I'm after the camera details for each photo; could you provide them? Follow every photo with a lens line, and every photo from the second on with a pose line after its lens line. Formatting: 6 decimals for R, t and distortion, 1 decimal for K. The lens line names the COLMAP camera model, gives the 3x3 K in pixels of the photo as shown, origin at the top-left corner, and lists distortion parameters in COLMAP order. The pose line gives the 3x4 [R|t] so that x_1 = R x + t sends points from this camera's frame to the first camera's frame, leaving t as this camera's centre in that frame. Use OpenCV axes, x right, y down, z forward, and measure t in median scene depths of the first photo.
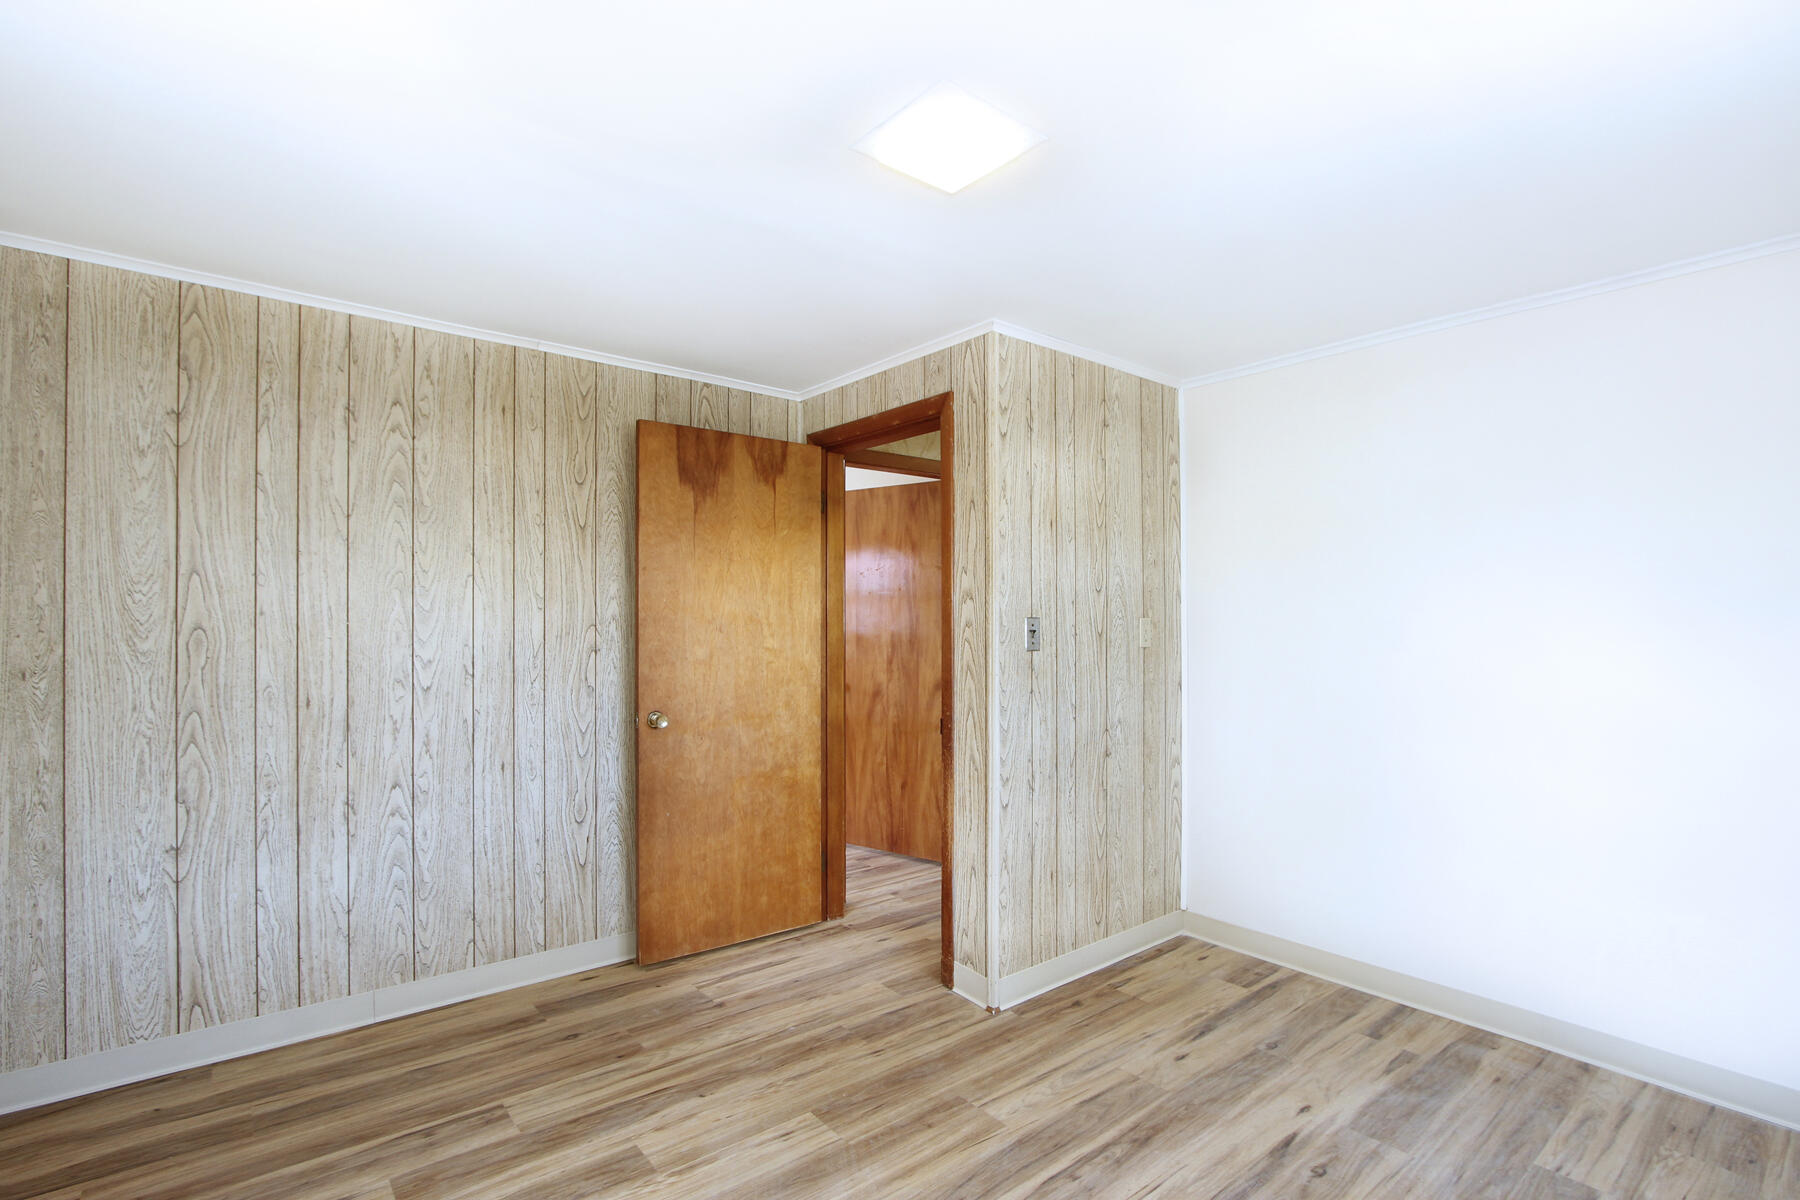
lens RADIAL K [[862.6, 0, 898.4], [0, 862.6, 608.7], [0, 0, 1]] dist [-0.020072, -0.000428]
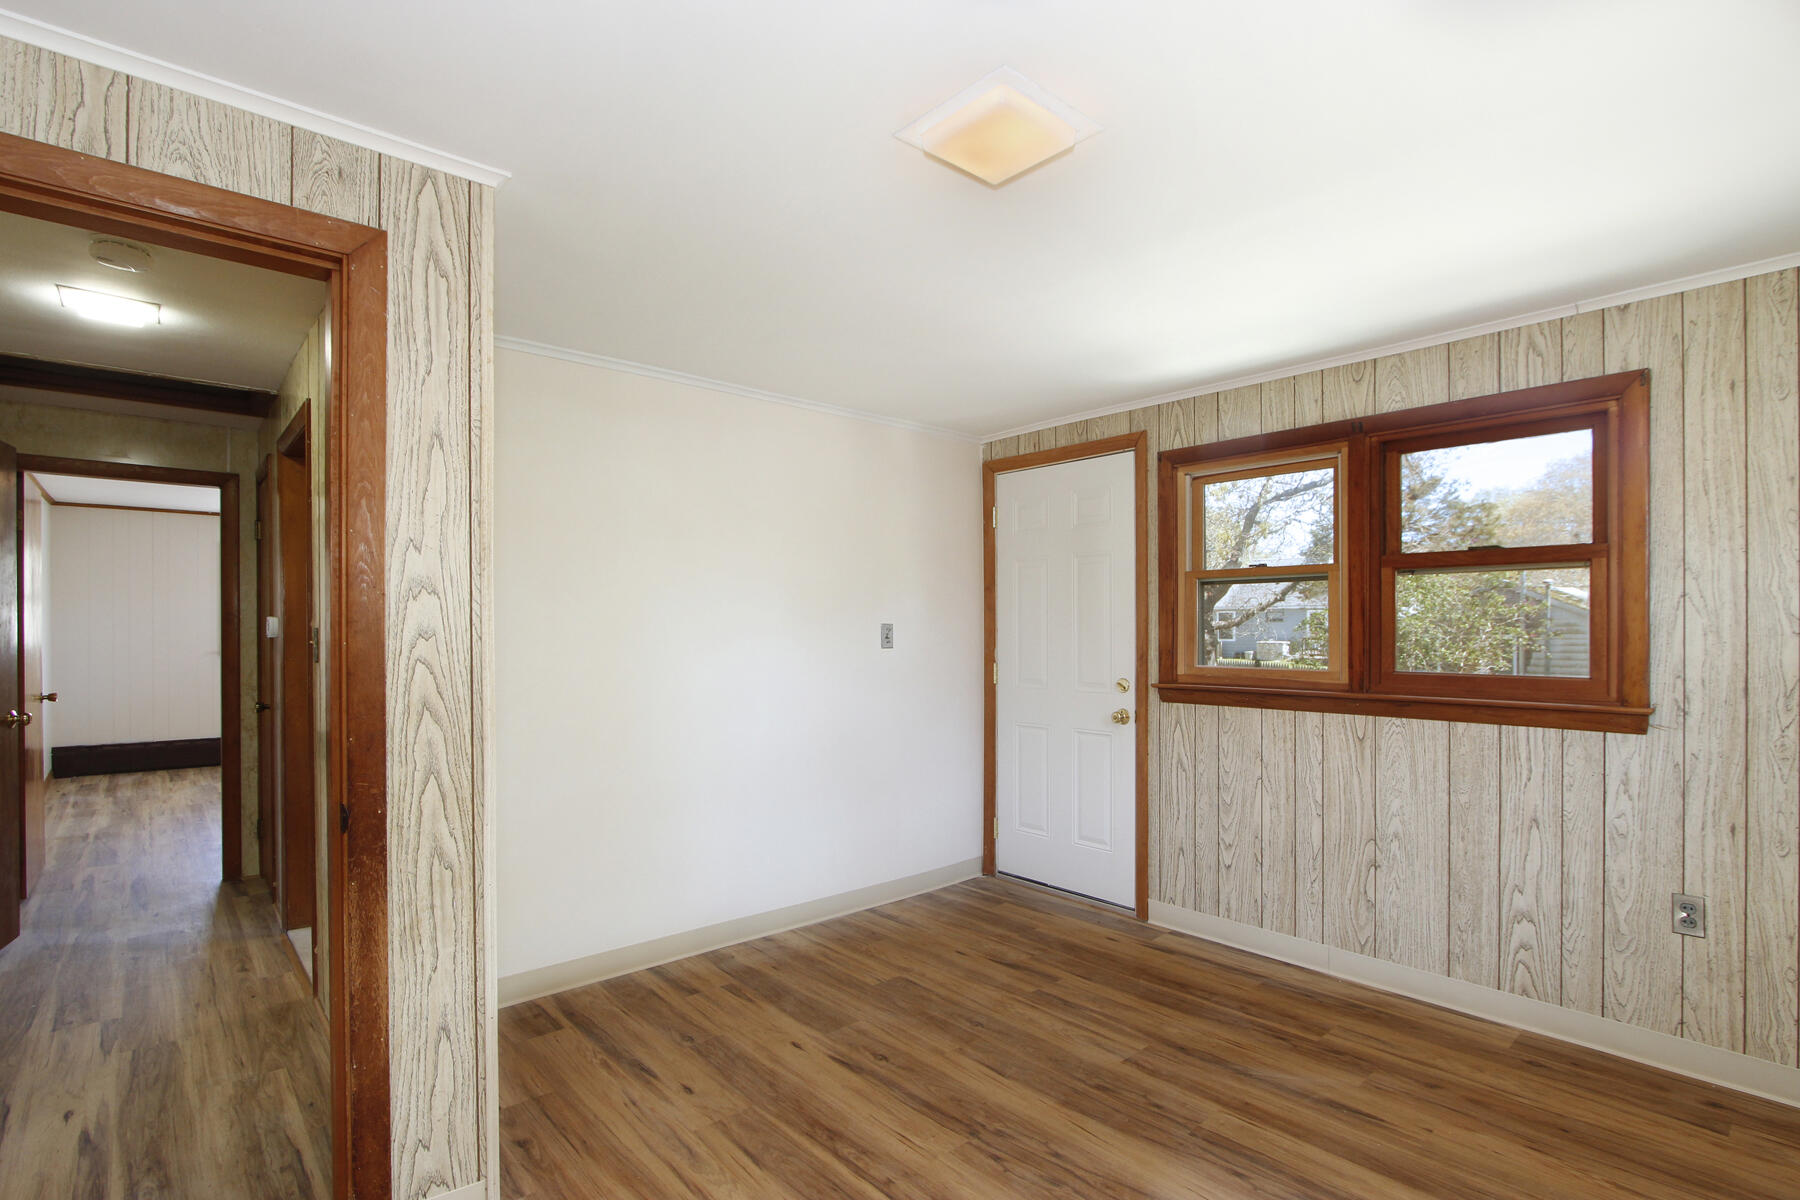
lens RADIAL K [[862.6, 0, 896.7], [0, 862.6, 617.3], [0, 0, 1]] dist [-0.020072, -0.000428]
pose [[-0.050300, 0.011524, 0.998668, -0.550062], [-0.012536, 0.999847, -0.012169, 0.009208], [-0.998655, -0.013131, -0.050148, 0.715934]]
